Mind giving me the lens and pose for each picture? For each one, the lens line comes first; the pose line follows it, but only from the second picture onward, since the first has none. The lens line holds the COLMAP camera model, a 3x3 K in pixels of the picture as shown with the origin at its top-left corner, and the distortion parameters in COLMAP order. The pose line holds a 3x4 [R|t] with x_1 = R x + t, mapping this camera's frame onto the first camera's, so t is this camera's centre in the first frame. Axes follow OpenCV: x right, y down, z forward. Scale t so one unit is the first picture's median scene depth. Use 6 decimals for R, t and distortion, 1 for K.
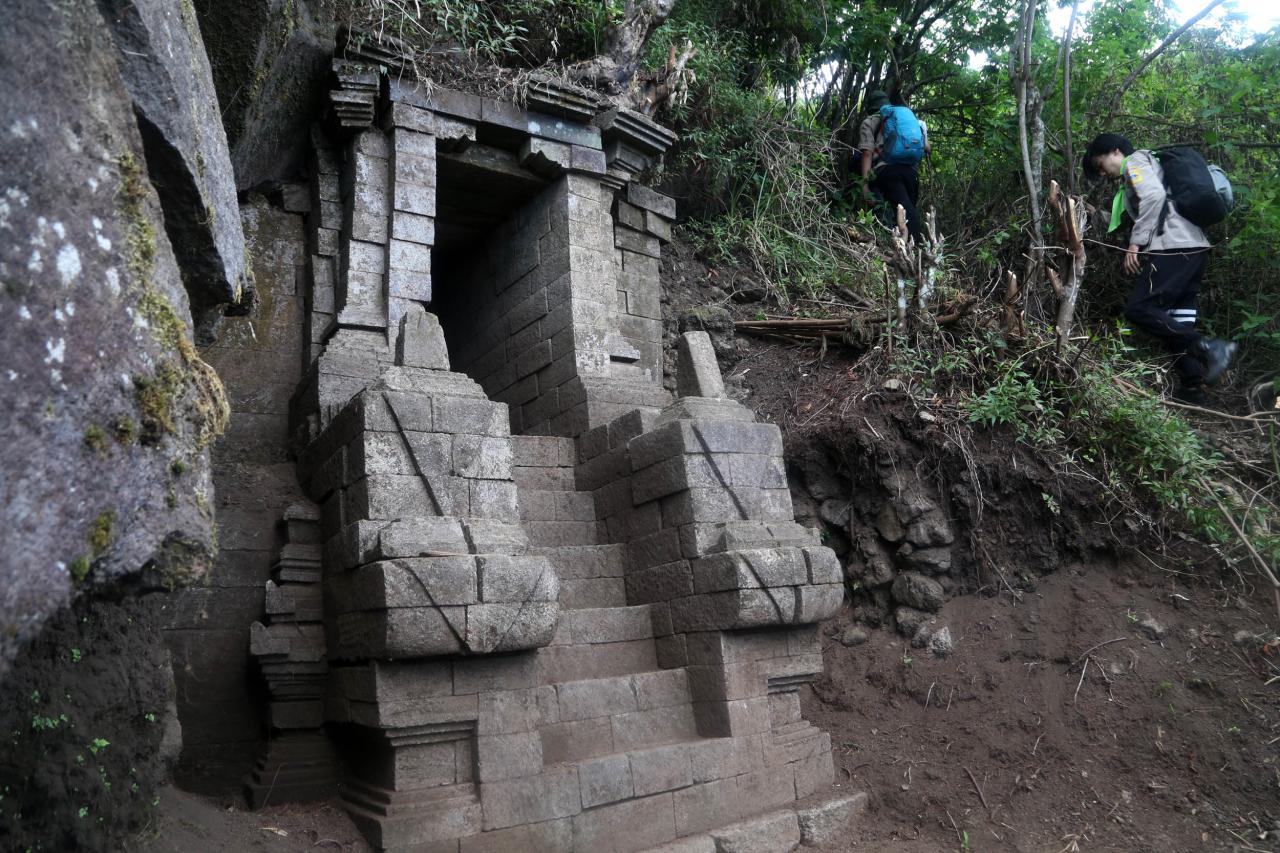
lens RADIAL K [[843.0, 0, 640.0], [0, 843.0, 426.5], [0, 0, 1]] dist [-0.126339, 0.058247]
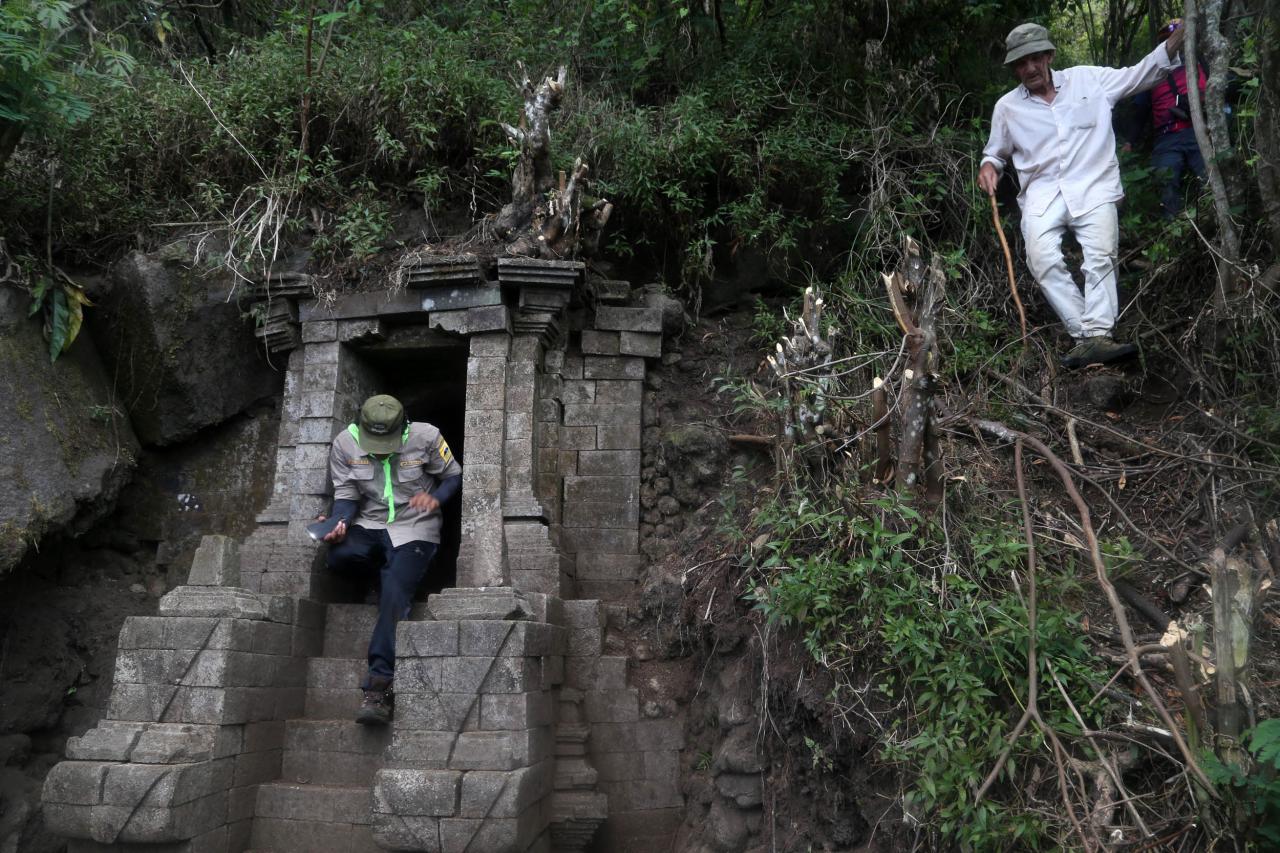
lens RADIAL K [[843.0, 0, 640.0], [0, 843.0, 426.5], [0, 0, 1]] dist [-0.126339, 0.058247]
pose [[0.771336, -0.091939, -0.629752, 0.792707], [0.093779, 0.995128, -0.030418, -0.158936], [0.629480, -0.035595, 0.776201, 0.362644]]
